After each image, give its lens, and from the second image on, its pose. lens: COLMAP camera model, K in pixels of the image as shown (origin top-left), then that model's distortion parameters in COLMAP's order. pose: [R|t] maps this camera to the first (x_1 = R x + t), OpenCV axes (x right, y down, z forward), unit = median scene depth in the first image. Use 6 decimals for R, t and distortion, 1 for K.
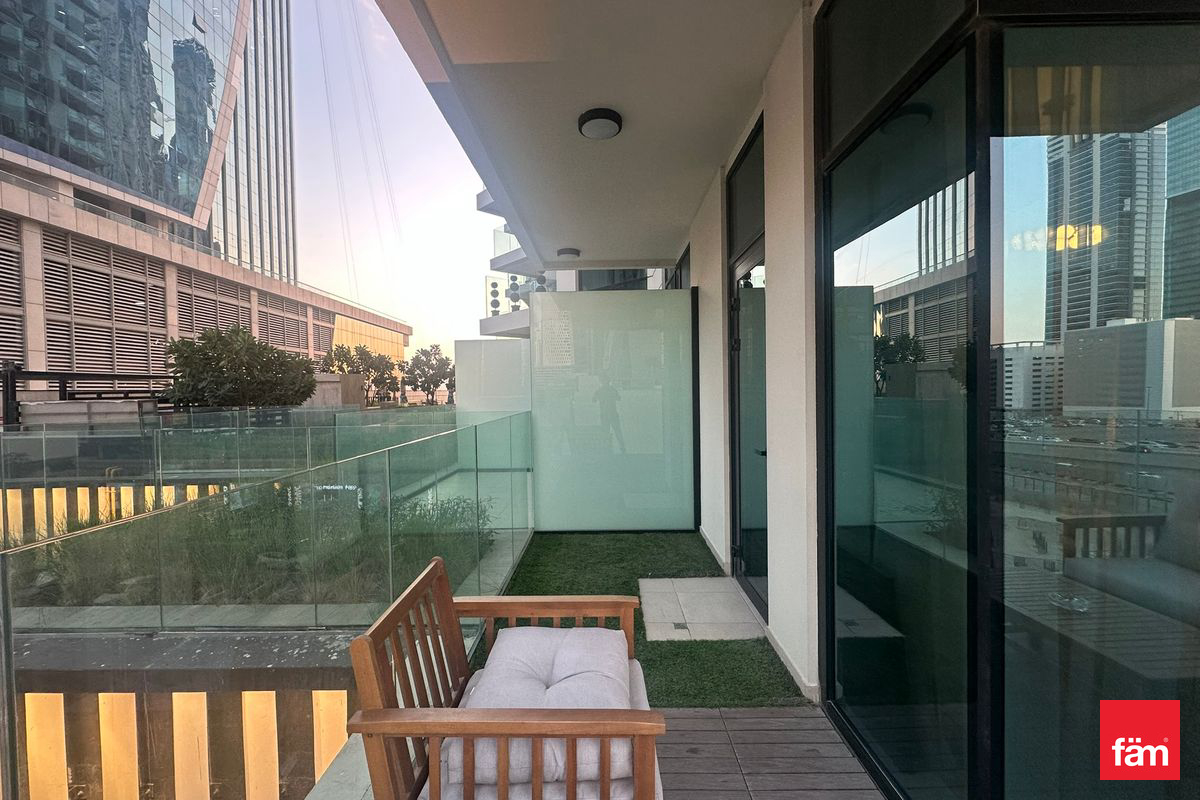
lens RADIAL K [[480.1, 0, 594.9], [0, 480.1, 398.2], [0, 0, 1]] dist [-0.001078, 0.001503]
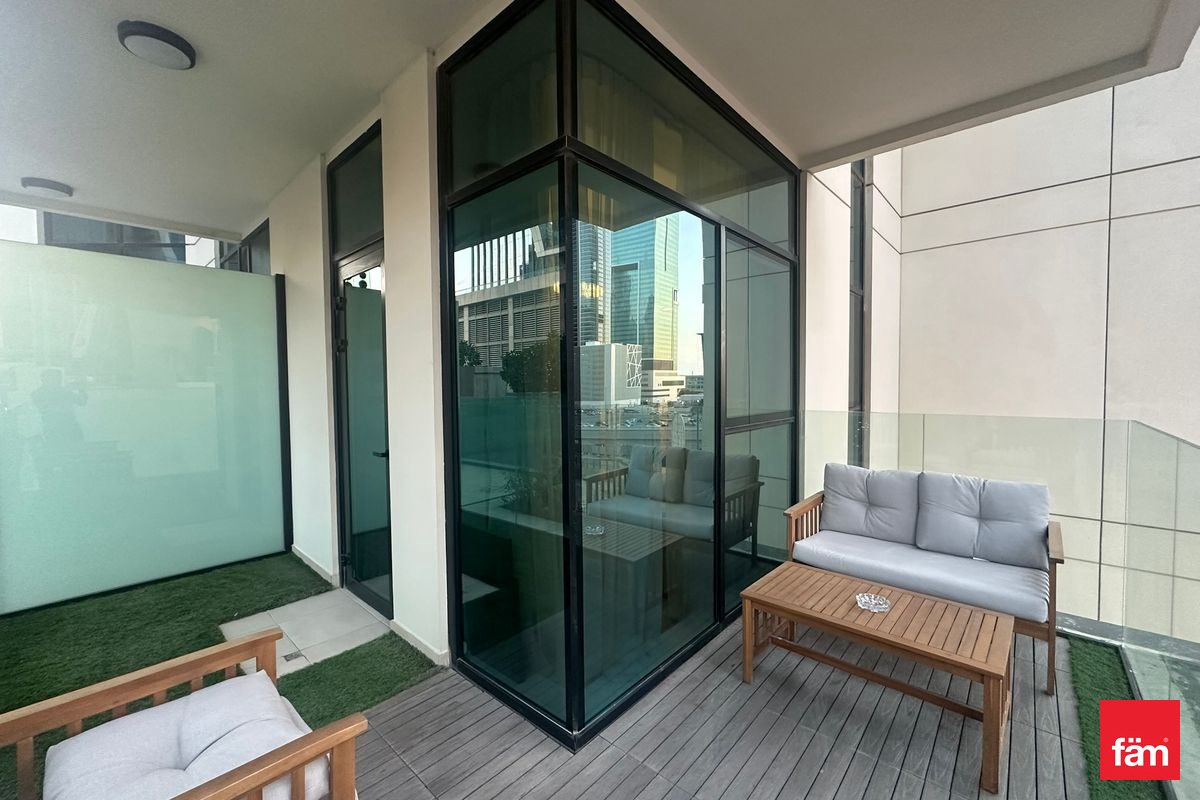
lens RADIAL K [[480.1, 0, 594.4], [0, 480.1, 398.8], [0, 0, 1]] dist [-0.001078, 0.001503]
pose [[0.671461, -0.015949, 0.740868, -0.079750], [0.014706, 0.999858, 0.008196, -0.005415], [-0.740894, 0.005392, 0.671600, -0.019874]]
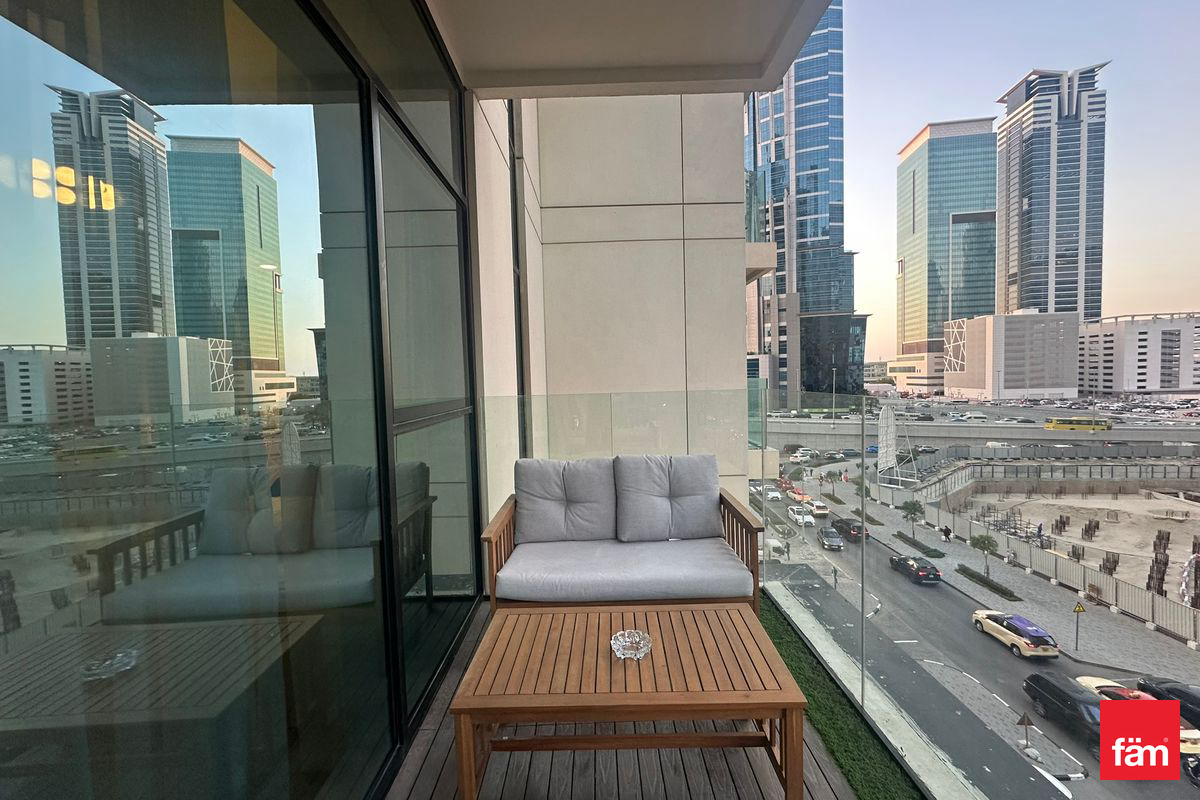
lens RADIAL K [[480.1, 0, 600.8], [0, 480.1, 399.9], [0, 0, 1]] dist [-0.001078, 0.001503]
pose [[-0.014507, -0.032705, 0.999360, 0.134887], [0.048446, 0.998268, 0.033372, 0.018436], [-0.998720, 0.048899, -0.012897, 0.127881]]
